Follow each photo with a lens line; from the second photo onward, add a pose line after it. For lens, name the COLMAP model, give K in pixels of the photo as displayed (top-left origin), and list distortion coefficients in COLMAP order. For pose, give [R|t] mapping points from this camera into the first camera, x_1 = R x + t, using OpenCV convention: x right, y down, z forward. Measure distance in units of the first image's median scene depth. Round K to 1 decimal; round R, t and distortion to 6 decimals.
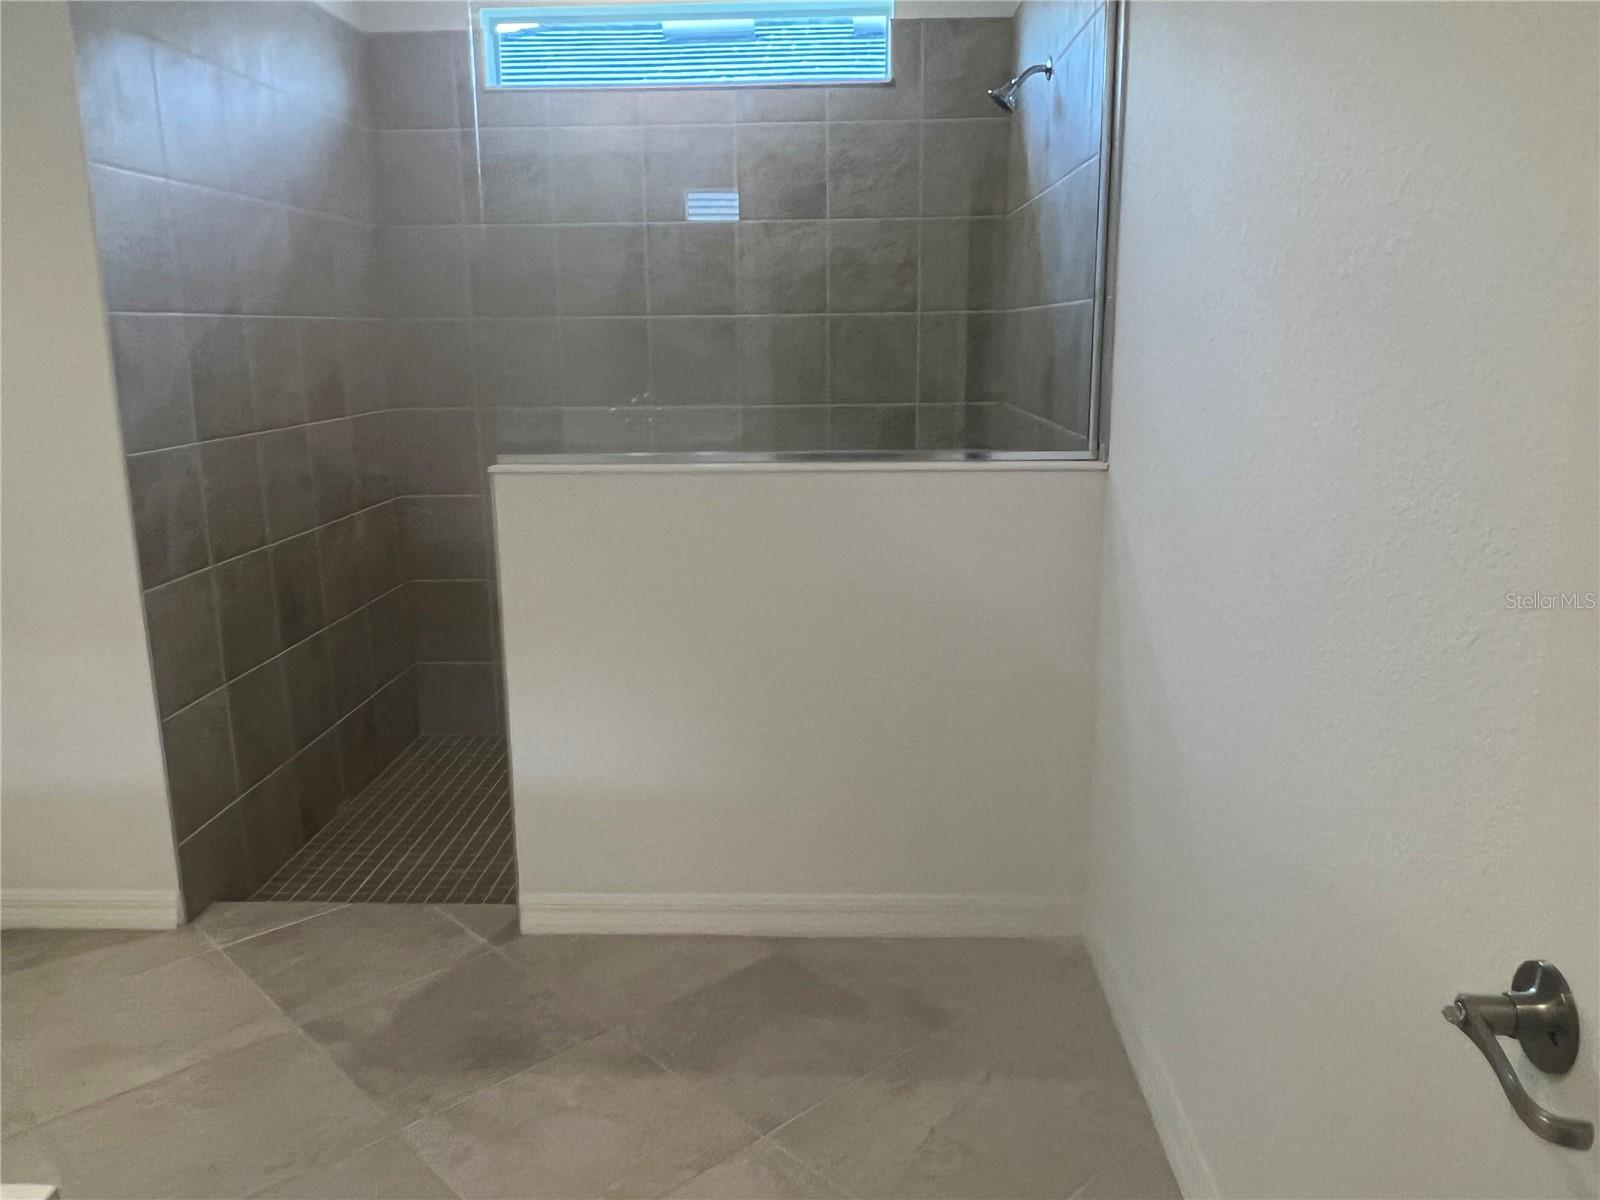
lens RADIAL K [[1202.3, 0, 800.0], [0, 1202.3, 600.0], [0, 0, 1]] dist [-0.000164, -0.001095]
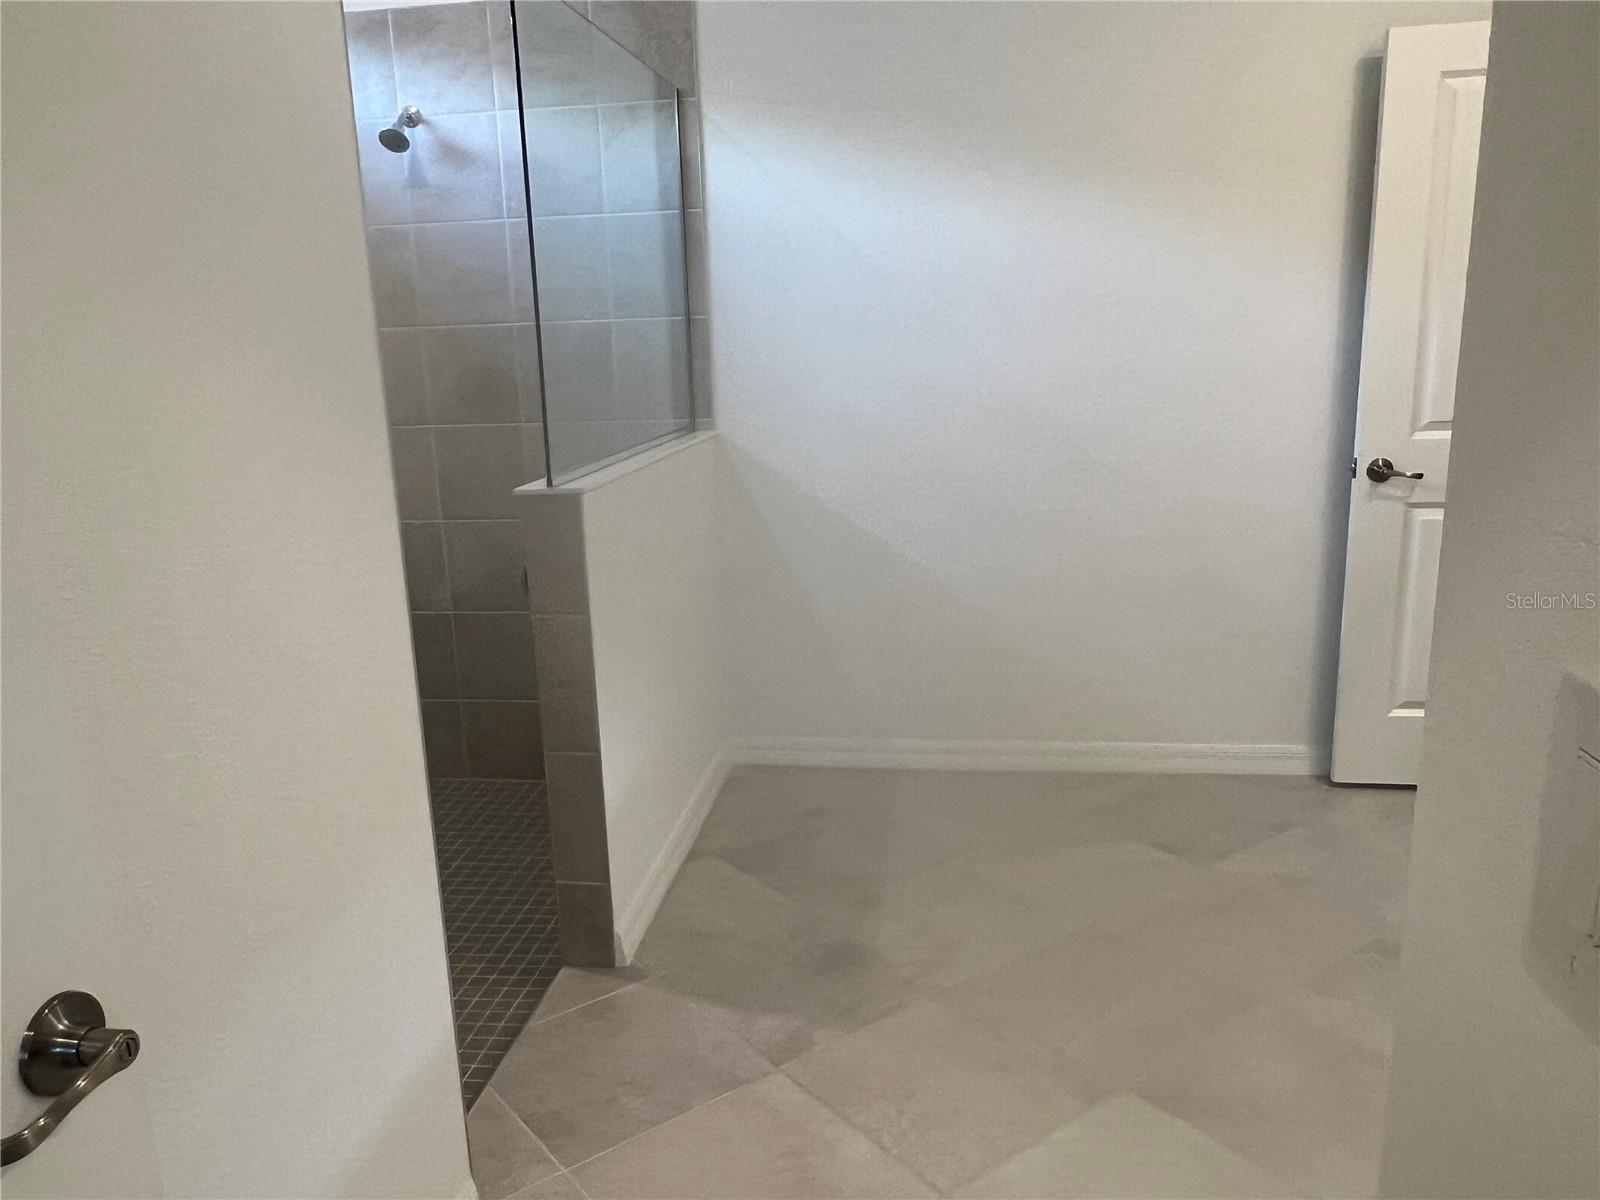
lens RADIAL K [[1202.3, 0, 800.0], [0, 1202.3, 600.0], [0, 0, 1]] dist [-0.000164, -0.001095]
pose [[0.099007, -0.196714, 0.975449, -1.196425], [0.241201, 0.955777, 0.168265, -0.137088], [-0.965412, 0.218620, 0.142076, 0.738462]]
